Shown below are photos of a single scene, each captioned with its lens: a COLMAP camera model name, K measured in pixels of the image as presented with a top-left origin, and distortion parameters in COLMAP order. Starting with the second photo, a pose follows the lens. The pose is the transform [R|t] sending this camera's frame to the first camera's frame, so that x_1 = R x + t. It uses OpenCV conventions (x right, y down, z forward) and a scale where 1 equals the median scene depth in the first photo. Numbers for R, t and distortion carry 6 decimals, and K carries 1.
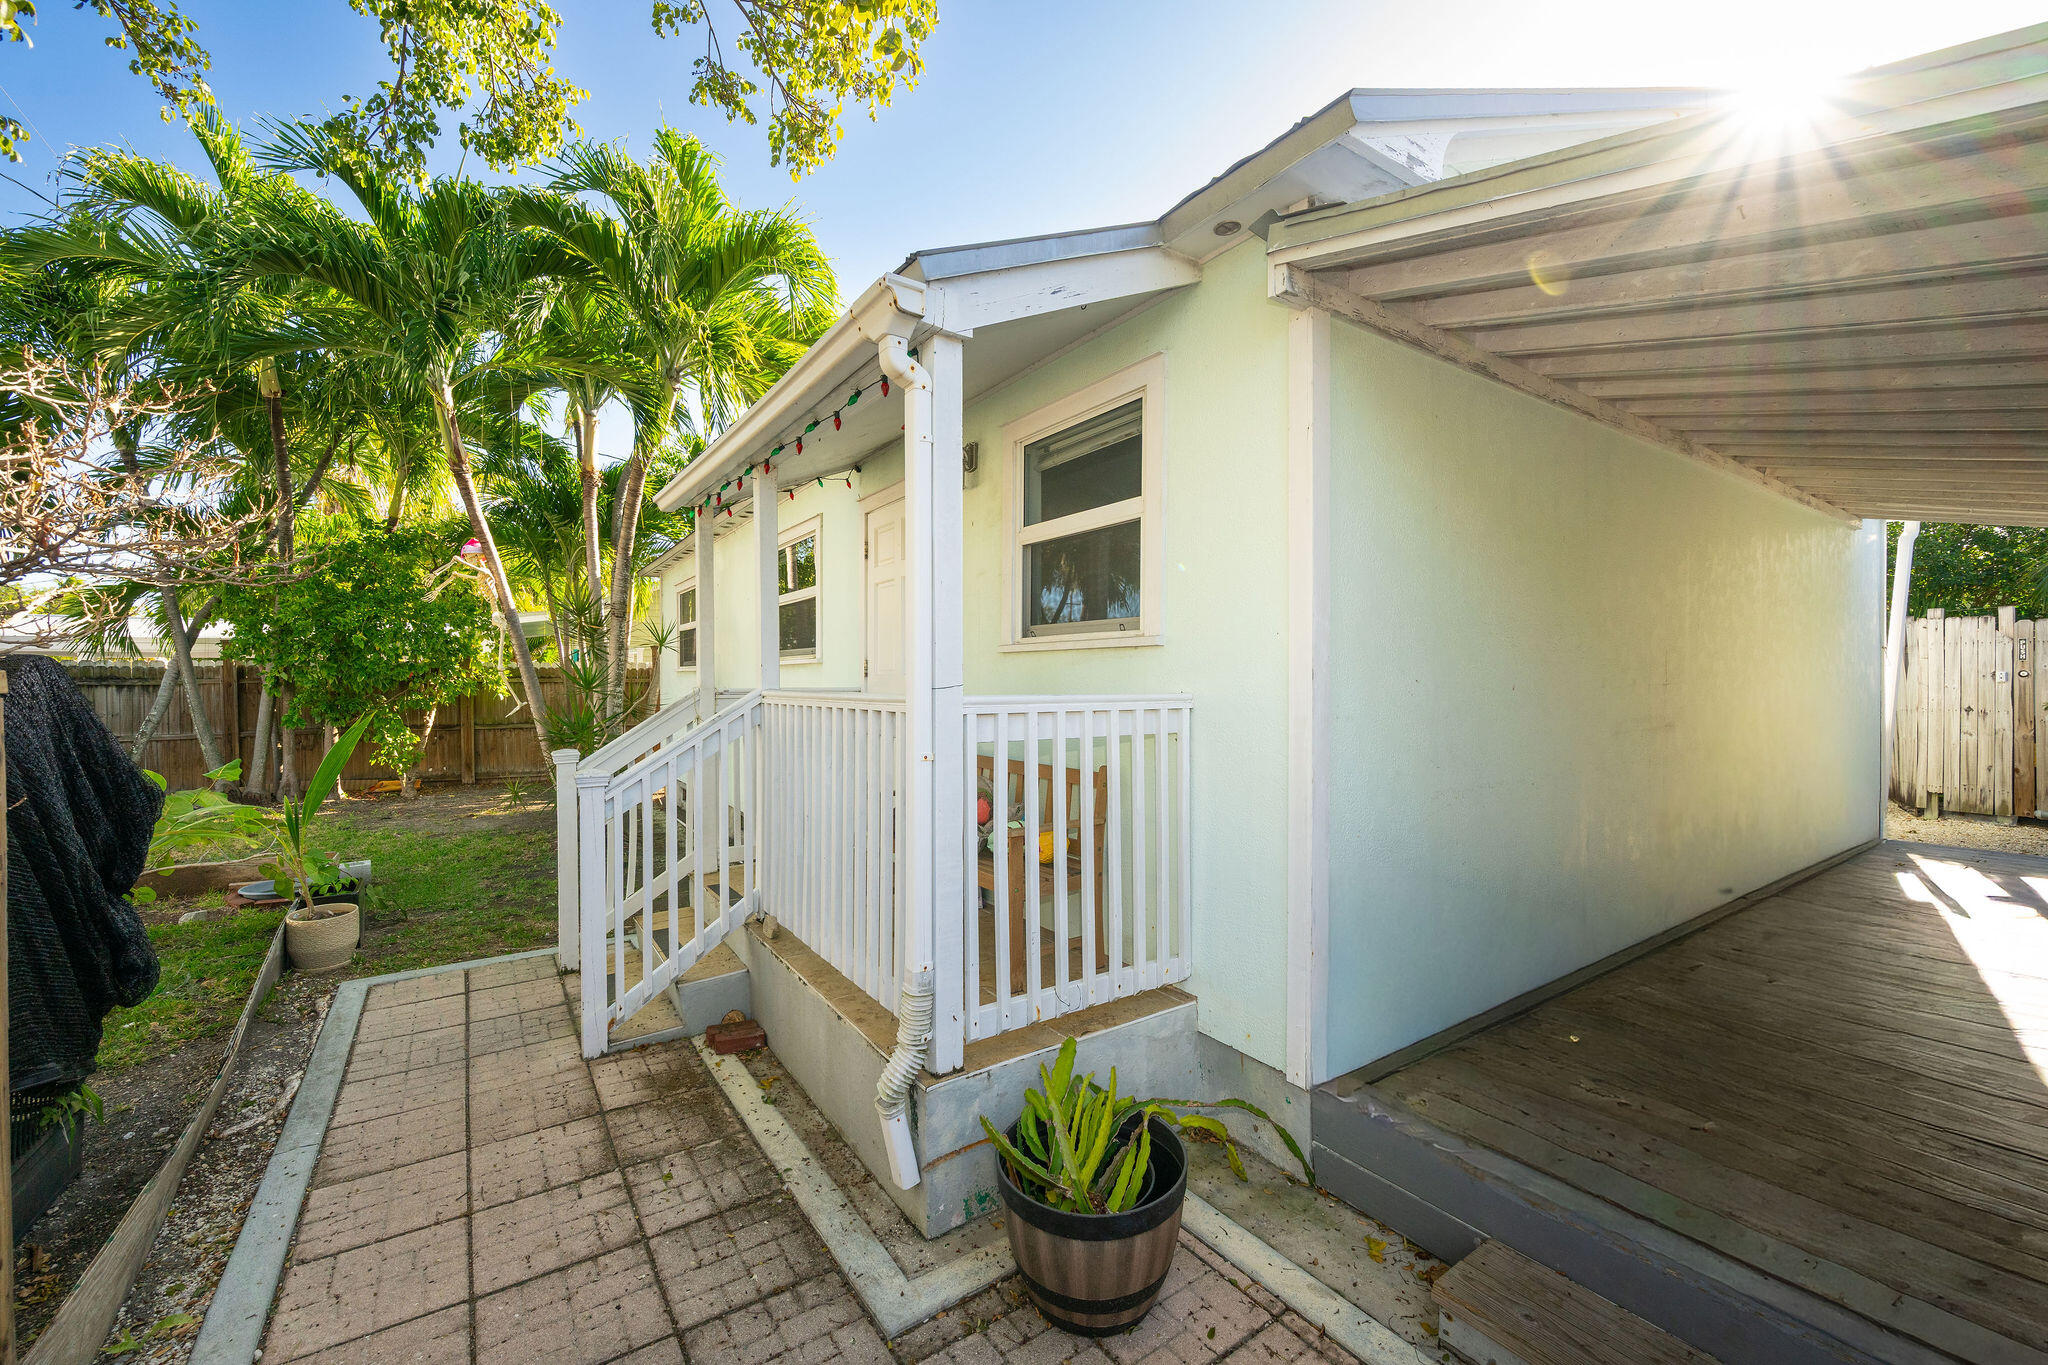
lens RADIAL K [[808.6, 0, 1026.0], [0, 808.6, 678.2], [0, 0, 1]] dist [-0.004403, 0.000302]
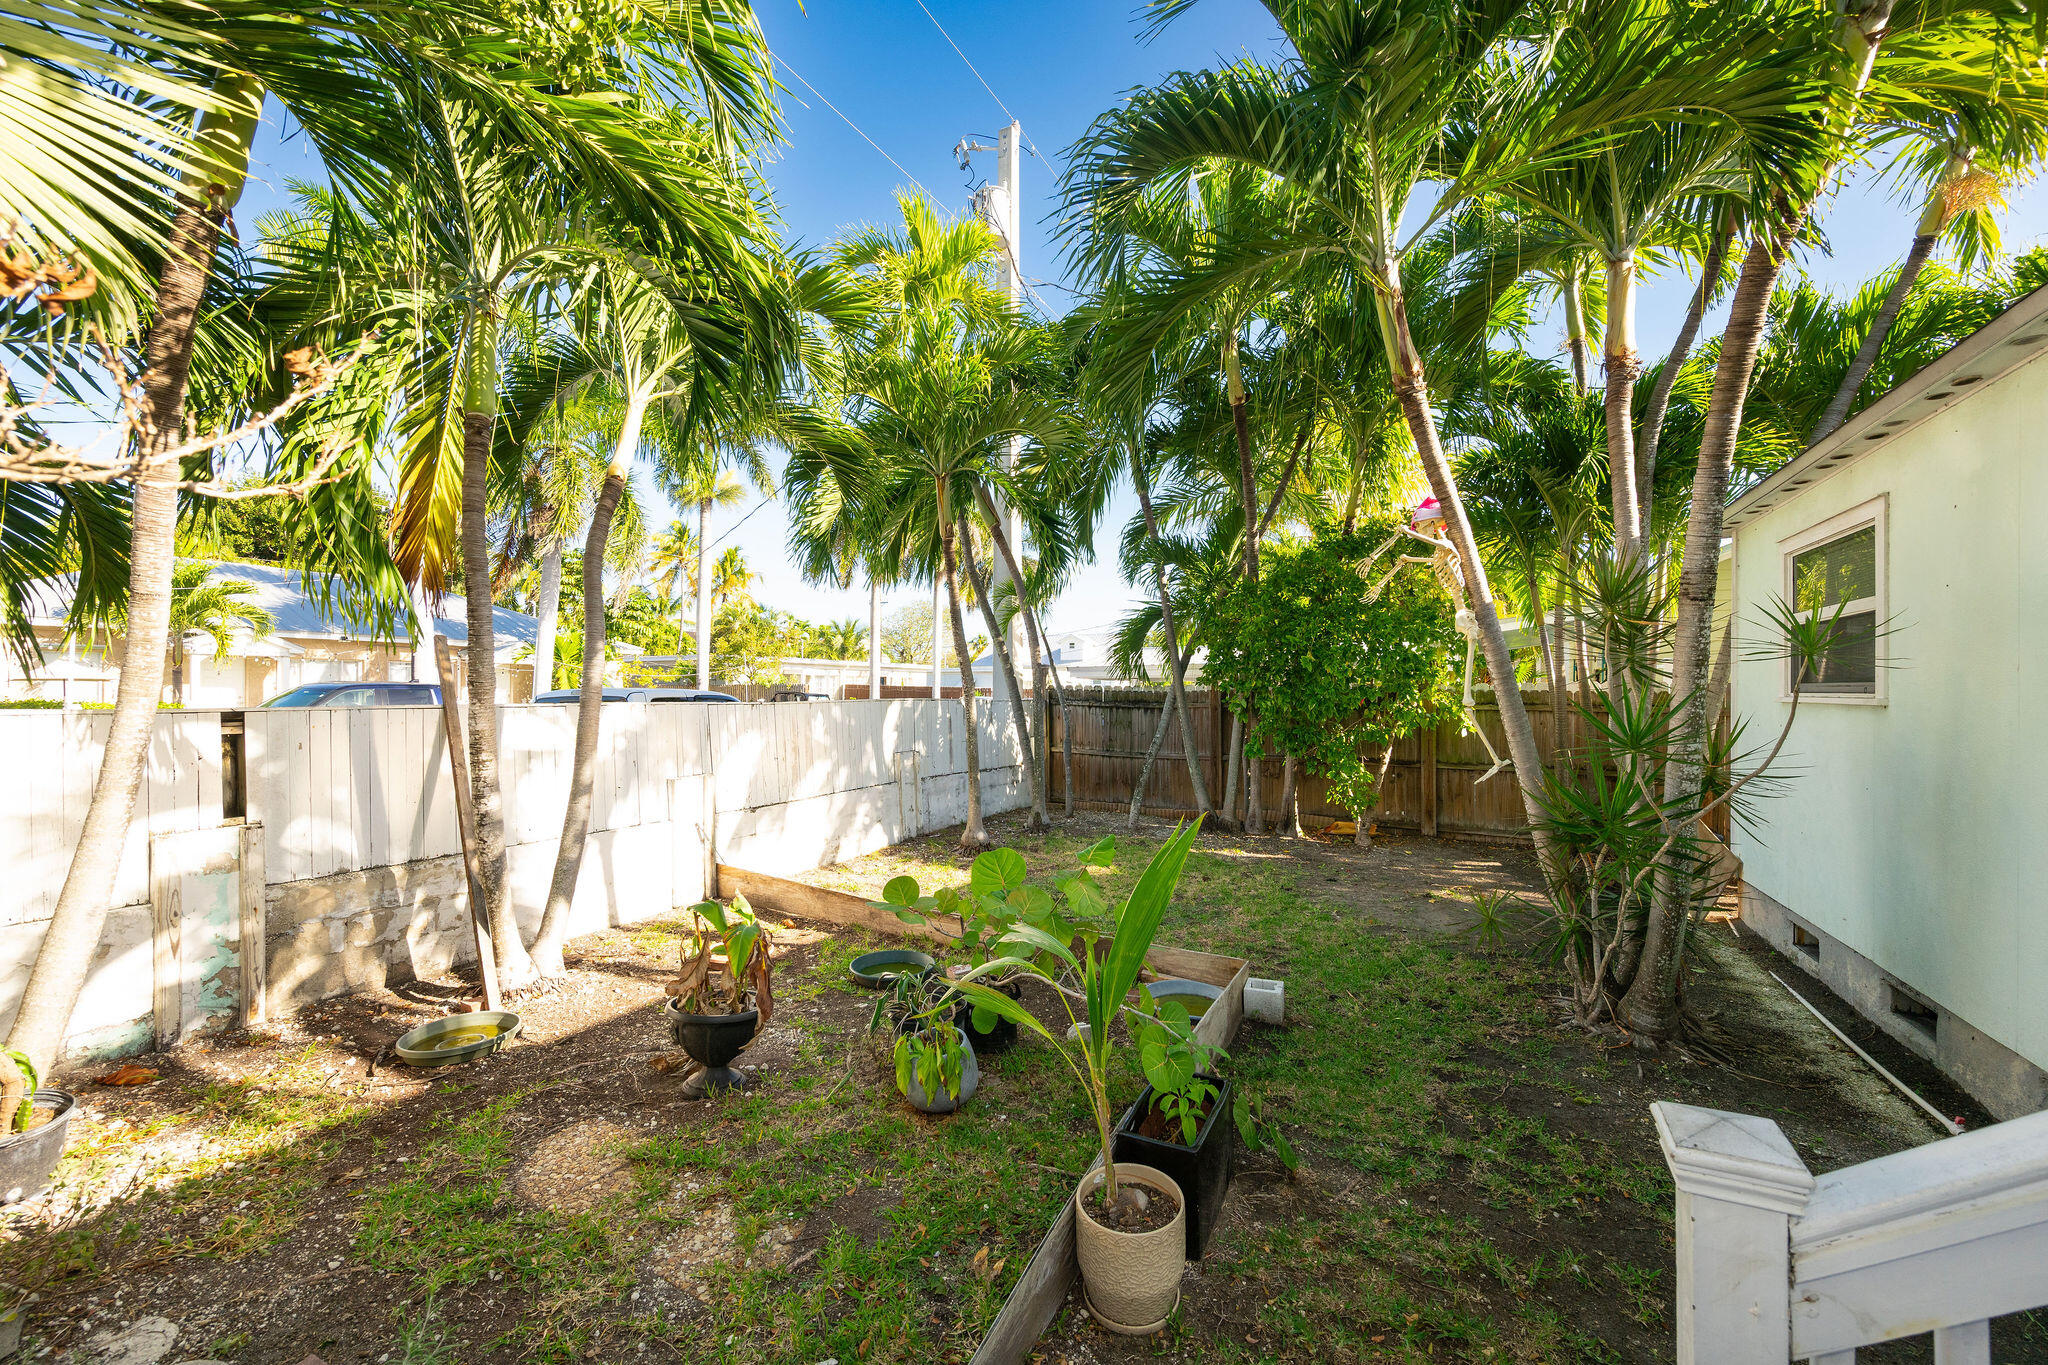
lens RADIAL K [[808.6, 0, 1028.0], [0, 808.6, 690.6], [0, 0, 1]] dist [-0.004403, 0.000302]
pose [[0.475163, 0.003197, -0.879892, -0.203888], [-0.008306, 0.999965, -0.000852, -0.012640], [0.879859, 0.007713, 0.475173, 0.312962]]
